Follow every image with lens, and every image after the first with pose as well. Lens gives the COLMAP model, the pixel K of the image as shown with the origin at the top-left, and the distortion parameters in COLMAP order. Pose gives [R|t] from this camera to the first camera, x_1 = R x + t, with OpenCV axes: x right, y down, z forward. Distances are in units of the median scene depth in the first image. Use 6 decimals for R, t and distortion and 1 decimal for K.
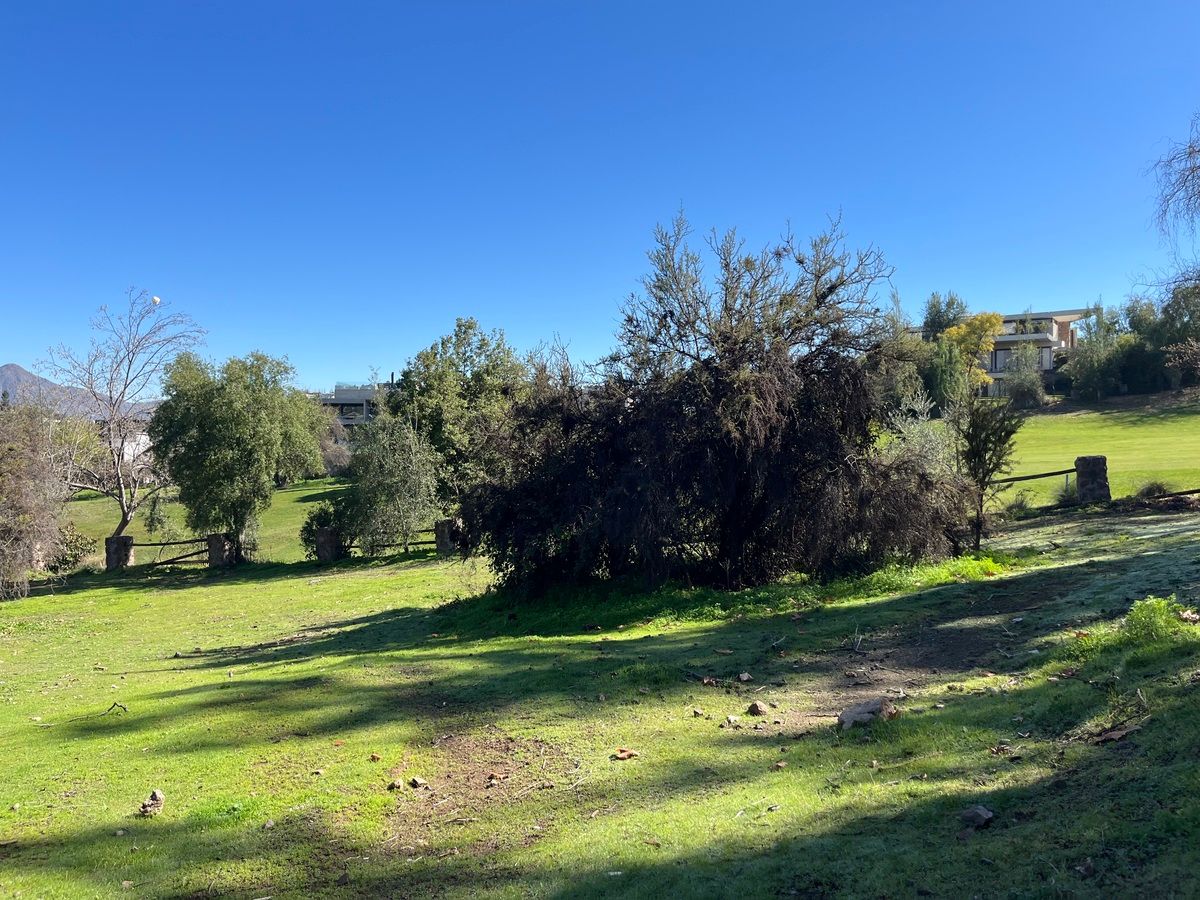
lens RADIAL K [[850.8, 0, 600.0], [0, 850.8, 450.0], [0, 0, 1]] dist [0.013753, -0.051703]
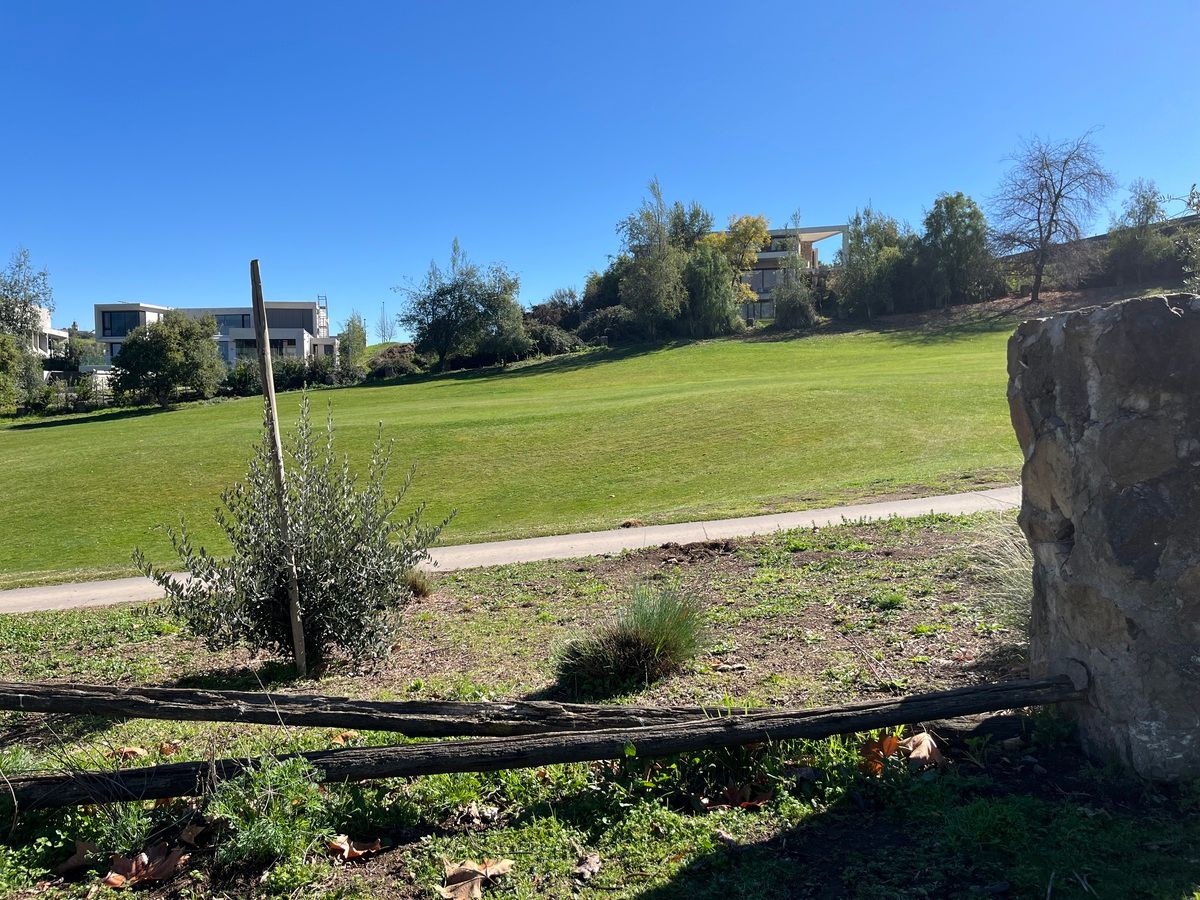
lens RADIAL K [[850.8, 0, 600.0], [0, 850.8, 450.0], [0, 0, 1]] dist [0.013753, -0.051703]
pose [[0.940082, -0.036118, 0.339031, 0.014217], [0.013990, 0.997622, 0.067487, 0.013694], [-0.340662, -0.058700, 0.938351, 0.251700]]
